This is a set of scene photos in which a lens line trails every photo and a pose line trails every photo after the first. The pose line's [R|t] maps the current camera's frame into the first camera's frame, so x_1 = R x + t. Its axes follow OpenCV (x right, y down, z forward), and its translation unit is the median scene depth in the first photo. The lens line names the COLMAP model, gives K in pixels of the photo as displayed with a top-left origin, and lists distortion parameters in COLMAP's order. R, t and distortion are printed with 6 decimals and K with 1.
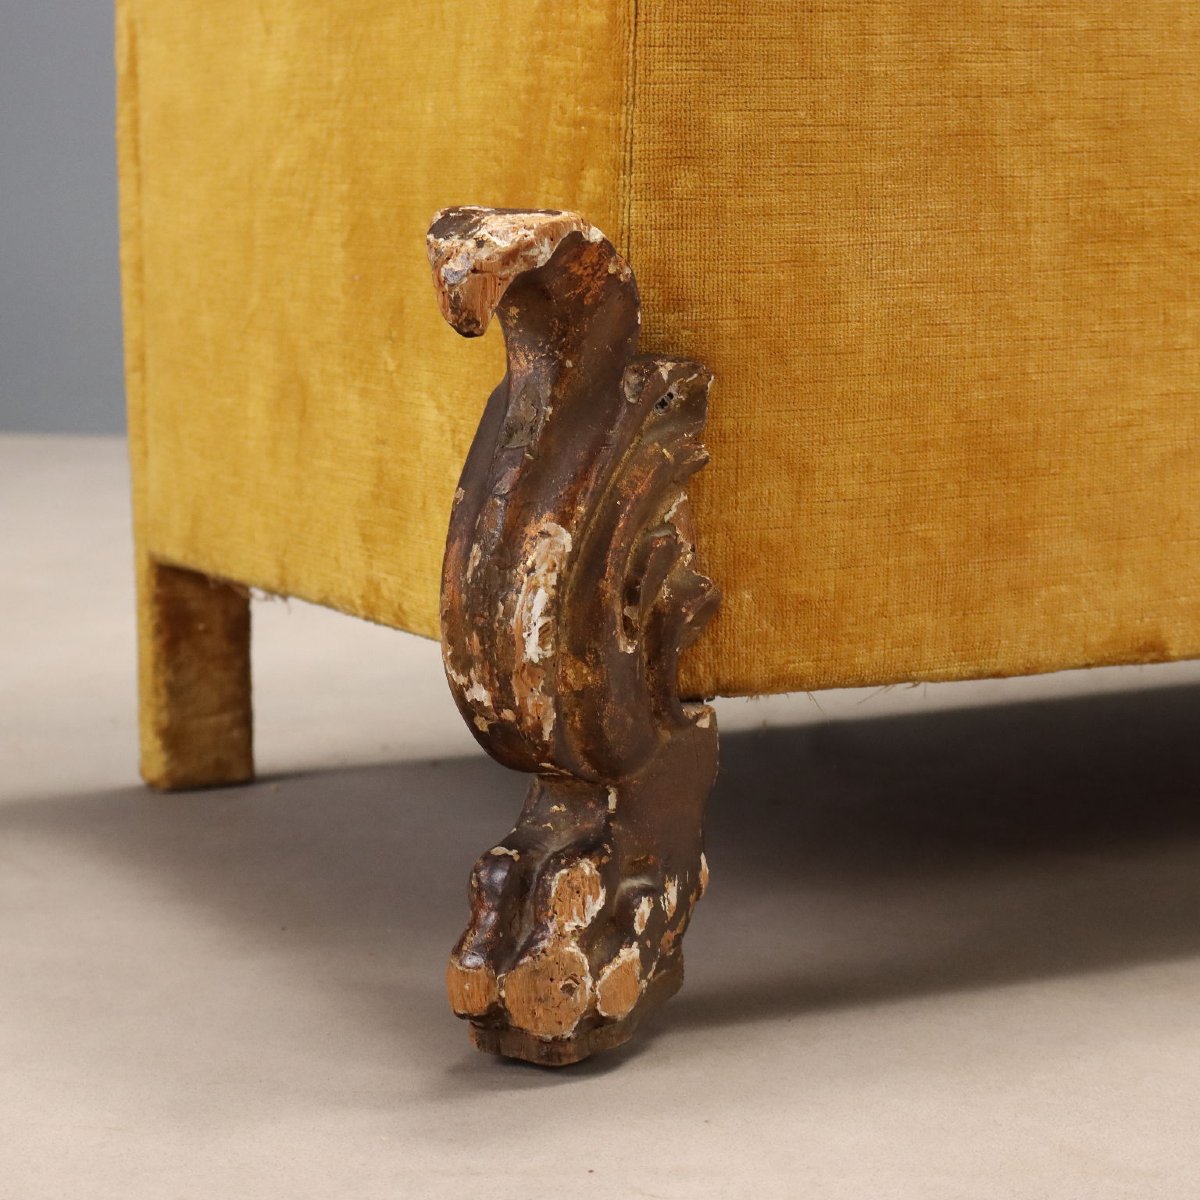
lens RADIAL K [[3162.6, 0, 599.2], [0, 3162.6, 597.4], [0, 0, 1]] dist [0.019293, 0.000000]
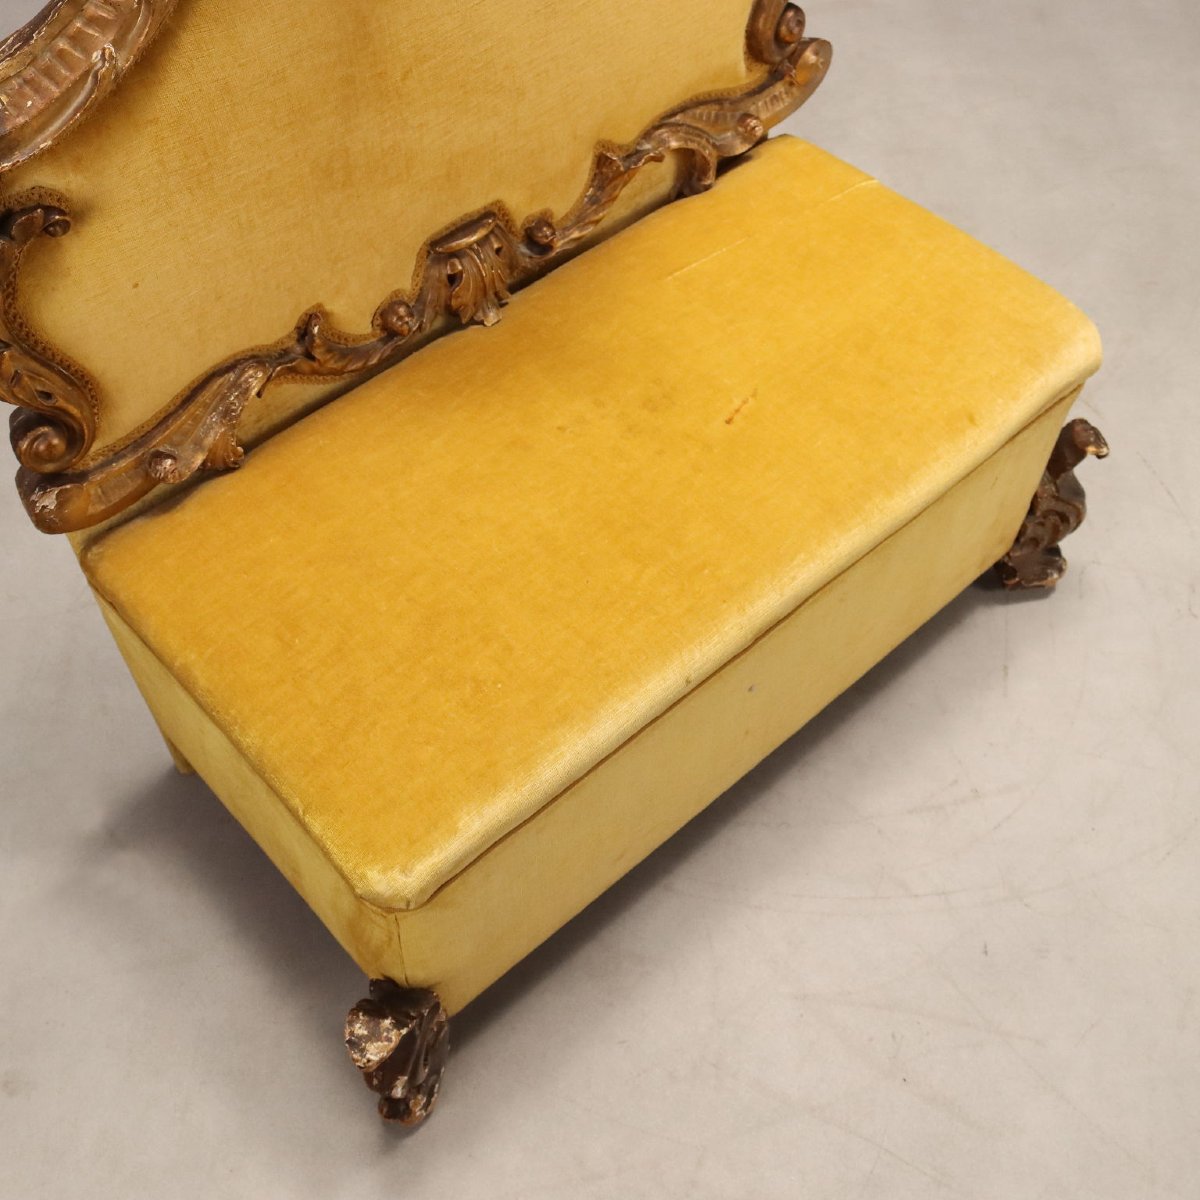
lens RADIAL K [[1455.0, 0, 598.3], [0, 1455.0, 598.9], [0, 0, 1]] dist [0.004408, 0.000000]
pose [[0.966926, -0.199677, 0.158695, 0.035726], [0.021502, 0.683791, 0.729361, -1.256661], [-0.254151, -0.701826, 0.665468, 0.320954]]
